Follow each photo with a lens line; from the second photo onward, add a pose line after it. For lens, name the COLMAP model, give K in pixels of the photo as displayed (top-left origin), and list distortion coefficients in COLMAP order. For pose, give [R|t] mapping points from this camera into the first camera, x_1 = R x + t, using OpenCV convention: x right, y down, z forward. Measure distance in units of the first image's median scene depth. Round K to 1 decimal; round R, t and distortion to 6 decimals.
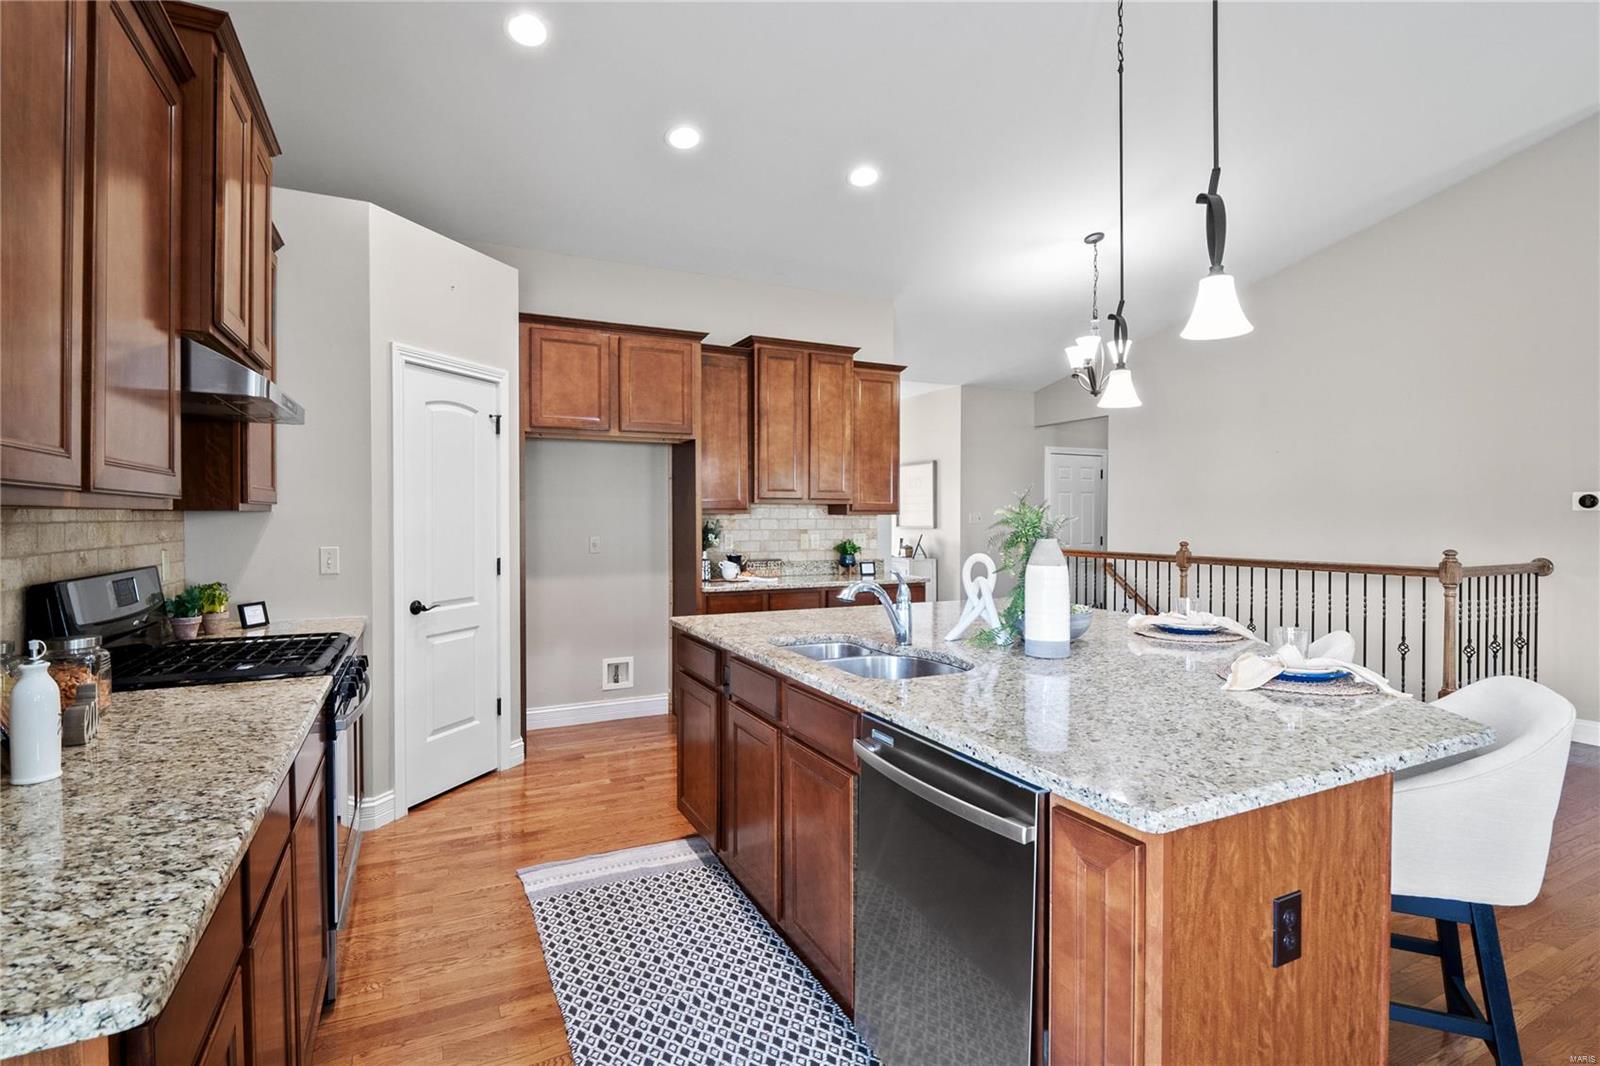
lens RADIAL K [[758.2, 0, 797.6], [0, 758.2, 525.3], [0, 0, 1]] dist [-0.016580, -0.001358]
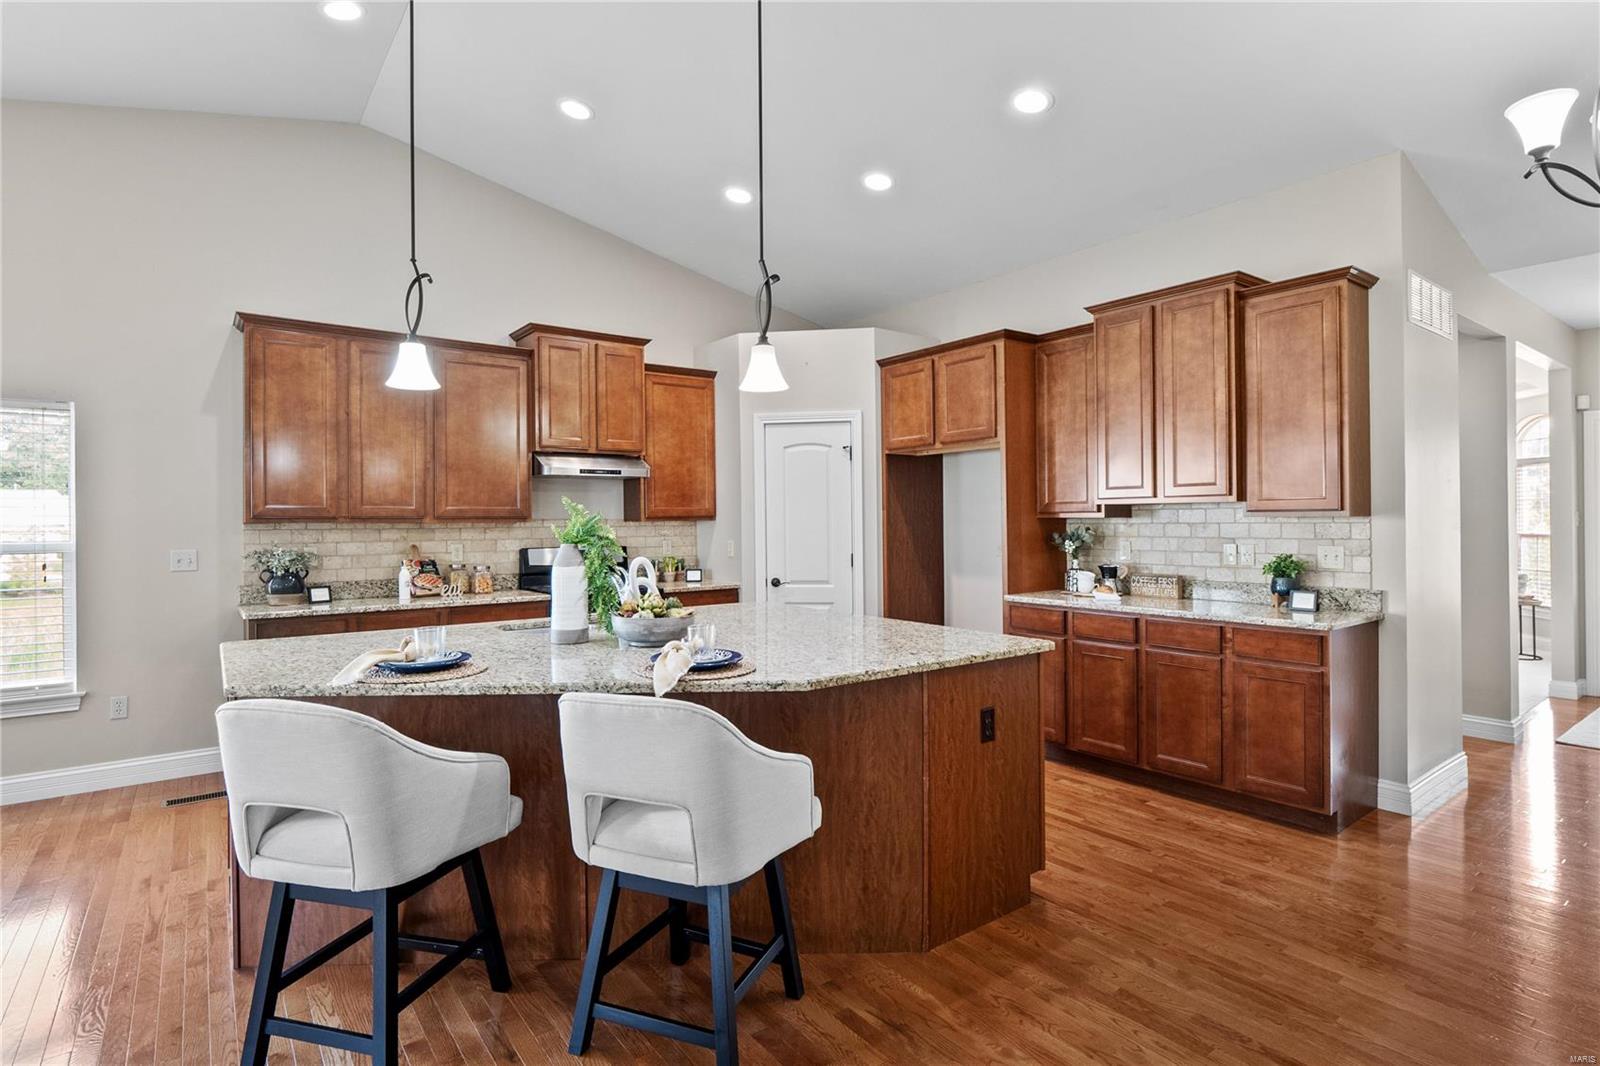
lens RADIAL K [[813.8, 0, 794.0], [0, 813.8, 528.3], [0, 0, 1]] dist [-0.006809, -0.001003]
pose [[0.182581, 0.004753, -0.983179, 0.922471], [-0.004019, 0.999984, 0.004088, -0.006355], [0.983183, 0.003205, 0.182597, 0.606243]]
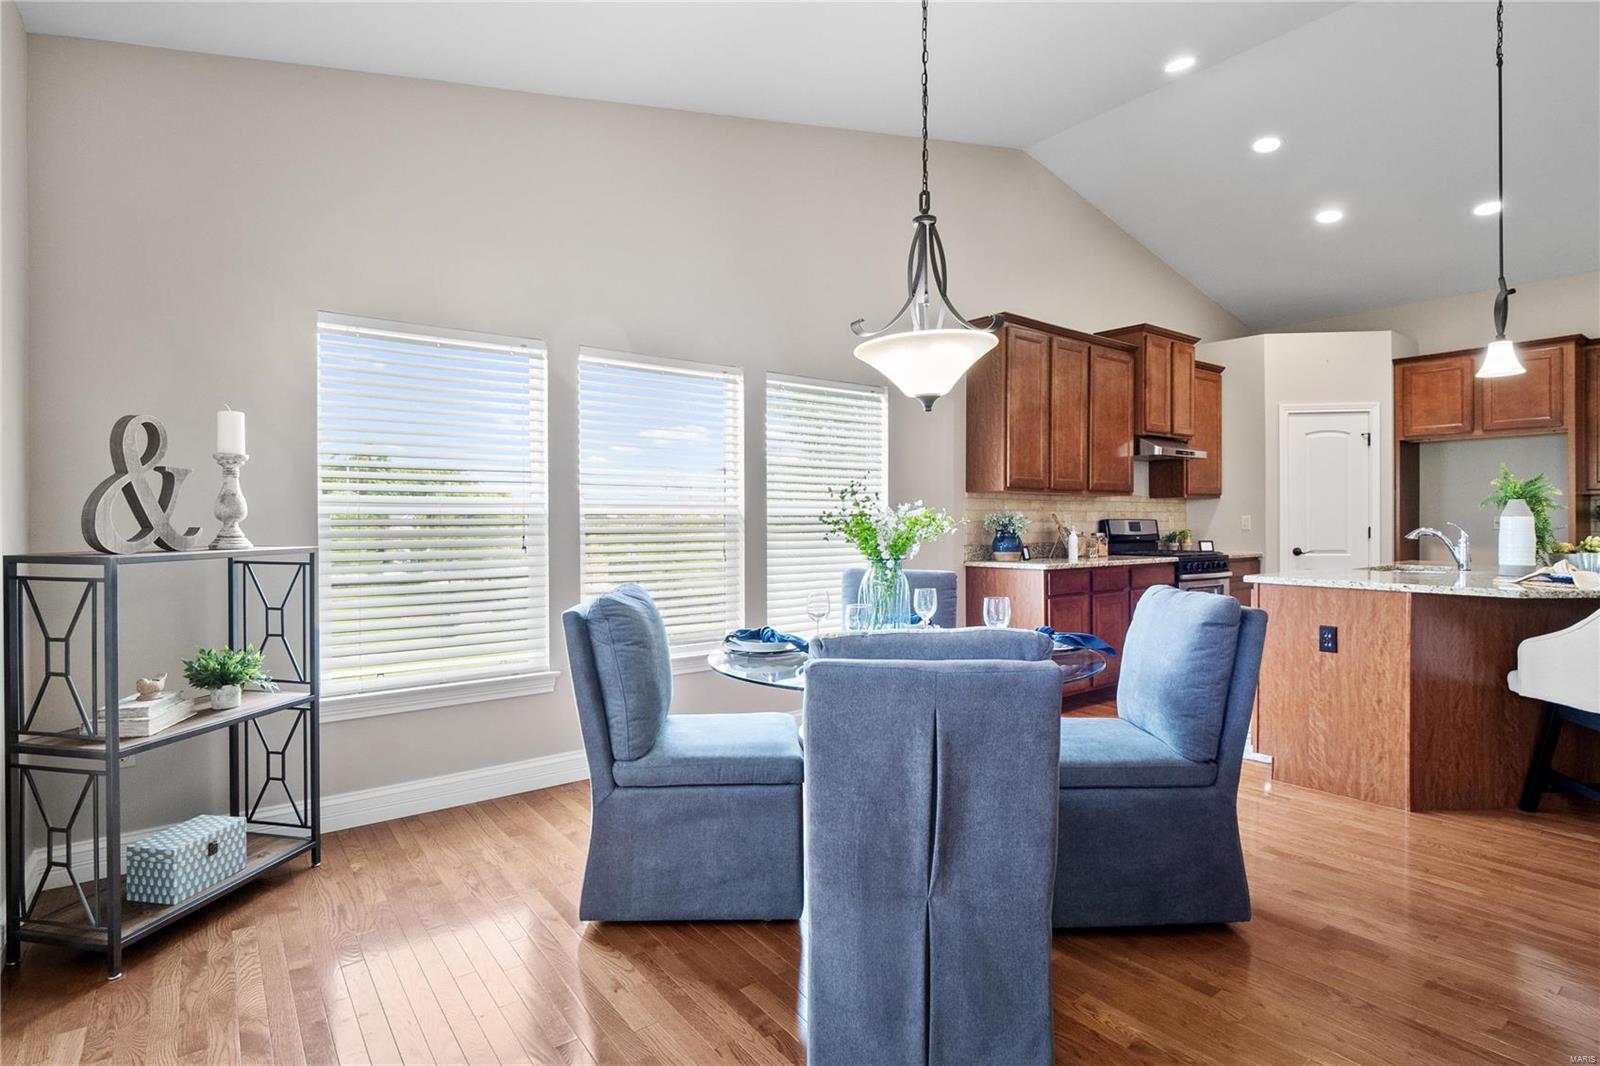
lens RADIAL K [[813.8, 0, 802.4], [0, 813.8, 528.4], [0, 0, 1]] dist [-0.006809, -0.001003]
pose [[0.198506, 0.008531, -0.980063, 0.918548], [-0.010237, 0.999926, 0.006631, 0.044371], [0.980046, 0.008716, 0.198579, -0.413065]]
